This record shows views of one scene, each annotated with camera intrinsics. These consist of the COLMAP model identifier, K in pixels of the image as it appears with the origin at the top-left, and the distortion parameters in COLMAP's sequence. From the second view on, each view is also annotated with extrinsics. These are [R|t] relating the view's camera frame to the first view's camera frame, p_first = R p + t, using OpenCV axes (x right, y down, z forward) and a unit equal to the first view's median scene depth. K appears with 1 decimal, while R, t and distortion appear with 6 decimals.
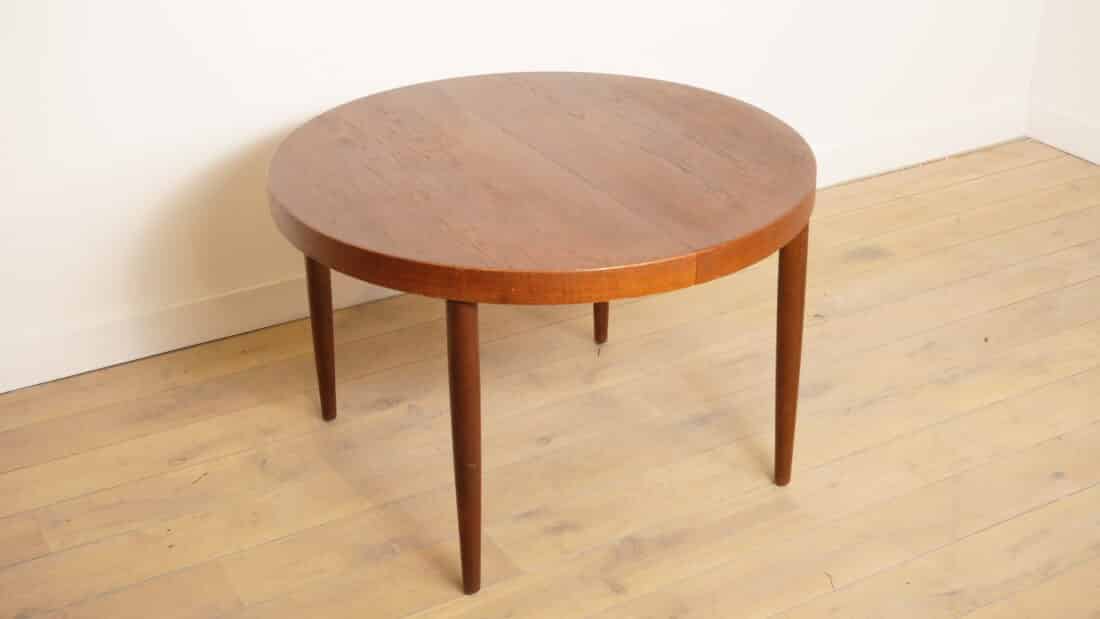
lens RADIAL K [[1483.5, 0, 550.0], [0, 1483.5, 309.5], [0, 0, 1]] dist [-0.012044, -0.037974]
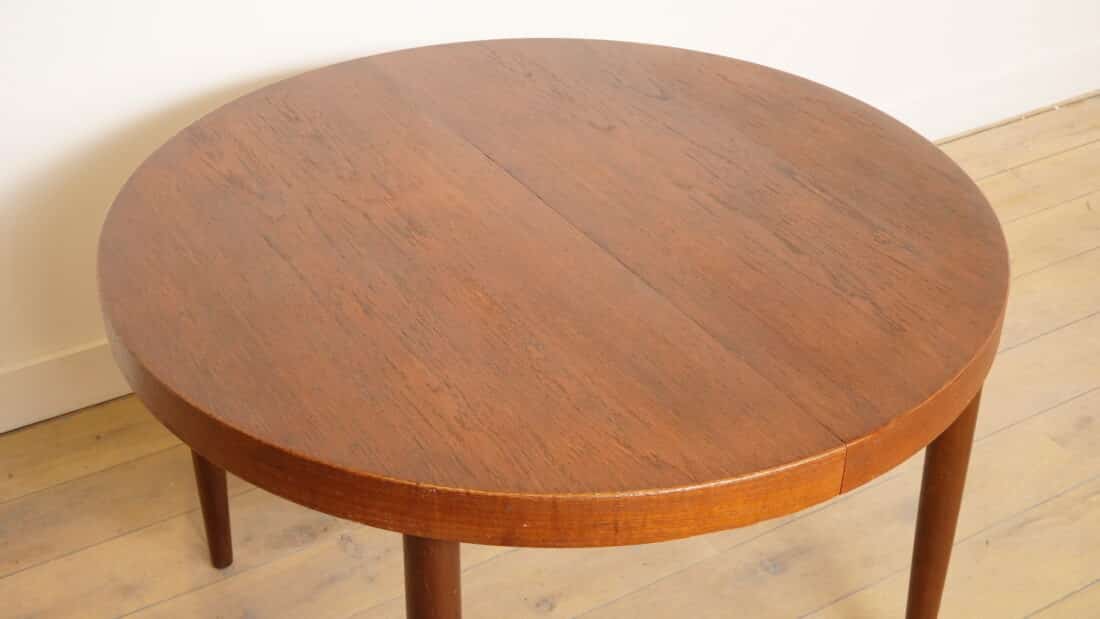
lens RADIAL K [[1518.4, 0, 550.0], [0, 1518.4, 309.5], [0, 0, 1]] dist [0.018838, 0.012373]
pose [[0.999251, -0.001806, 0.038645, -0.030659], [-0.002179, 0.994698, 0.102813, -0.125700], [-0.038626, -0.102820, 0.993950, 0.364877]]
